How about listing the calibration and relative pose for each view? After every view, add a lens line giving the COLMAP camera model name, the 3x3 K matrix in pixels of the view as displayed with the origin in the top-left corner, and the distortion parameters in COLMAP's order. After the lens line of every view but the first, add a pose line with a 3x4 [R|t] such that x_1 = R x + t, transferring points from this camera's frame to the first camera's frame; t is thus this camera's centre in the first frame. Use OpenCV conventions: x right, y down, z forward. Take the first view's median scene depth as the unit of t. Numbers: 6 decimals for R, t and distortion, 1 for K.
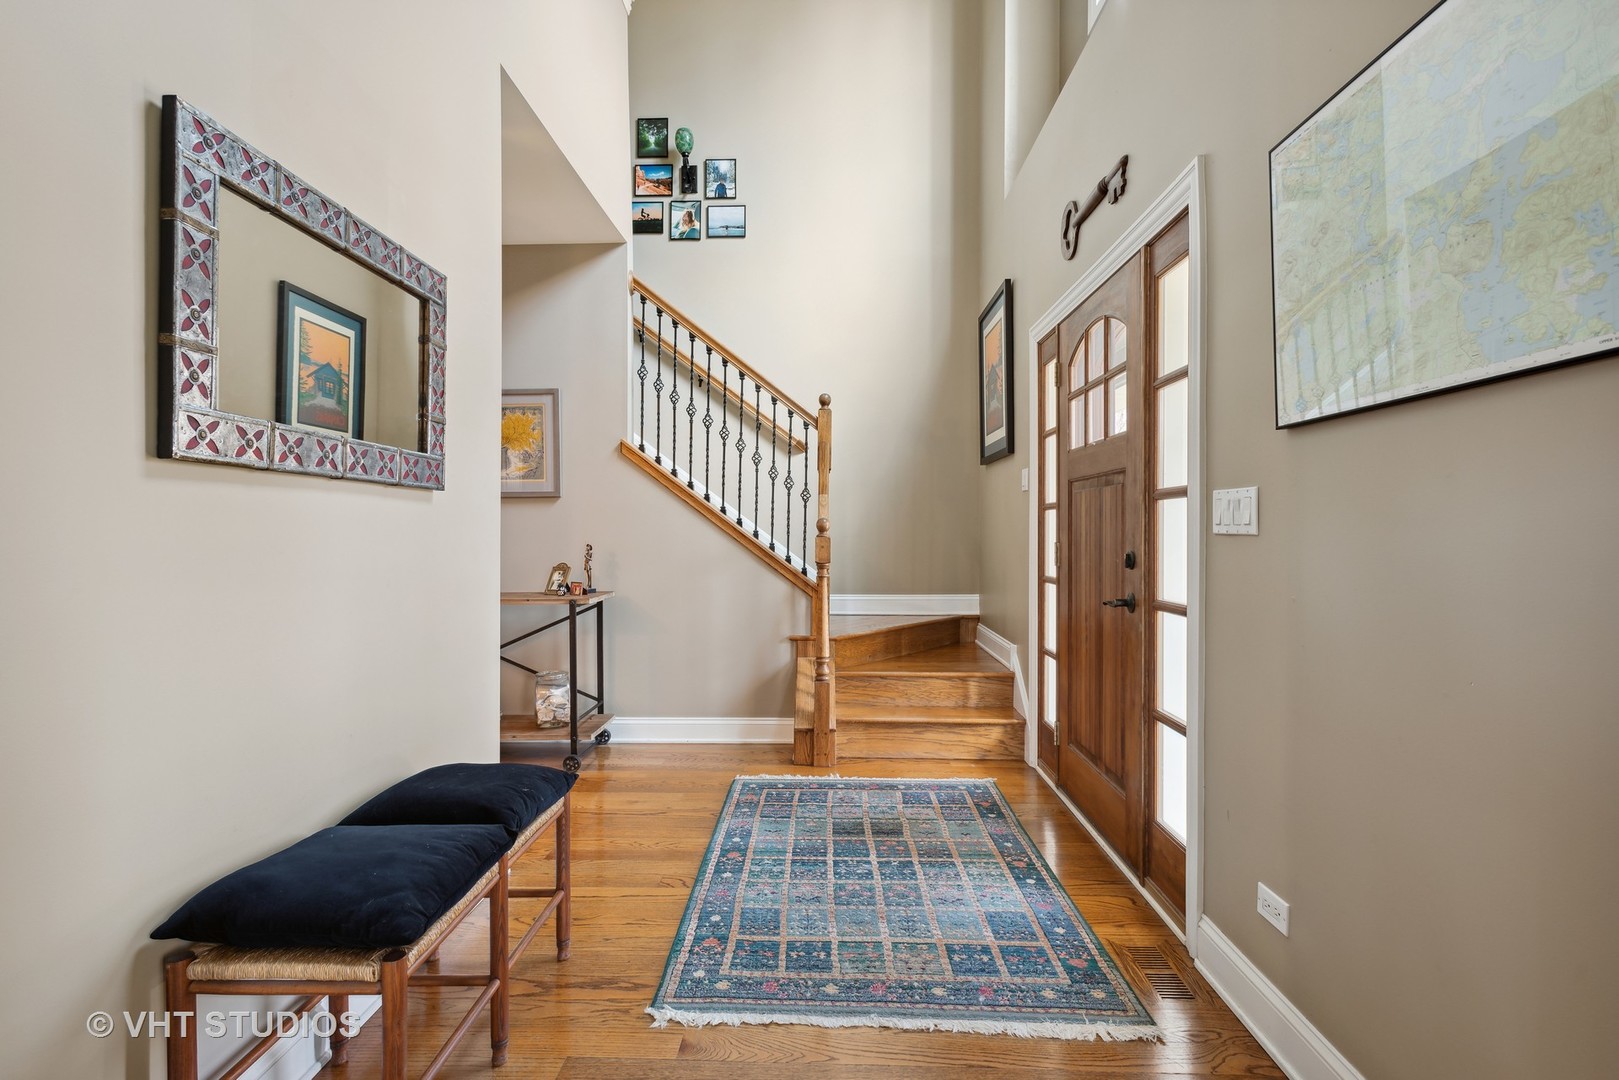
lens RADIAL K [[771.8, 0, 792.9], [0, 771.8, 543.3], [0, 0, 1]] dist [0.016355, -0.004617]
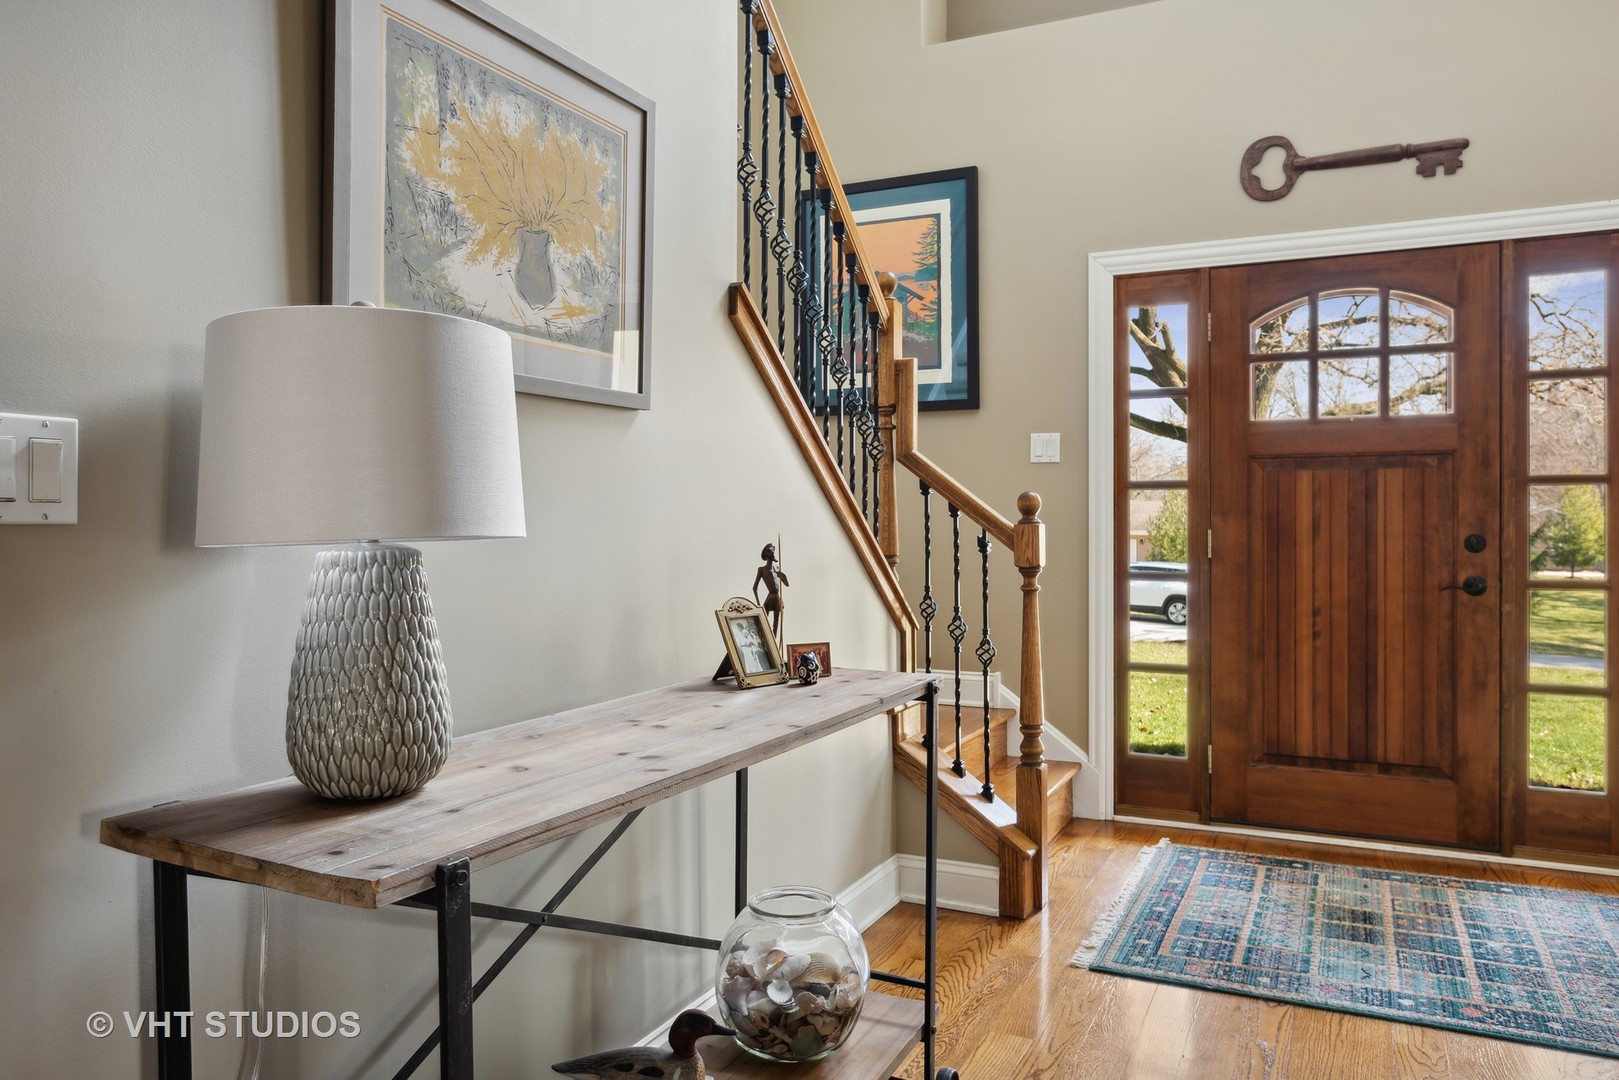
lens RADIAL K [[1095.5, 0, 812.2], [0, 1095.5, 526.9], [0, 0, 1]] dist [-0.005956, -0.002177]
pose [[0.396328, 0.000947, 0.918109, -1.030343], [0.016337, 0.999834, -0.008084, -0.002464], [-0.917964, 0.018203, 0.396246, 1.038862]]
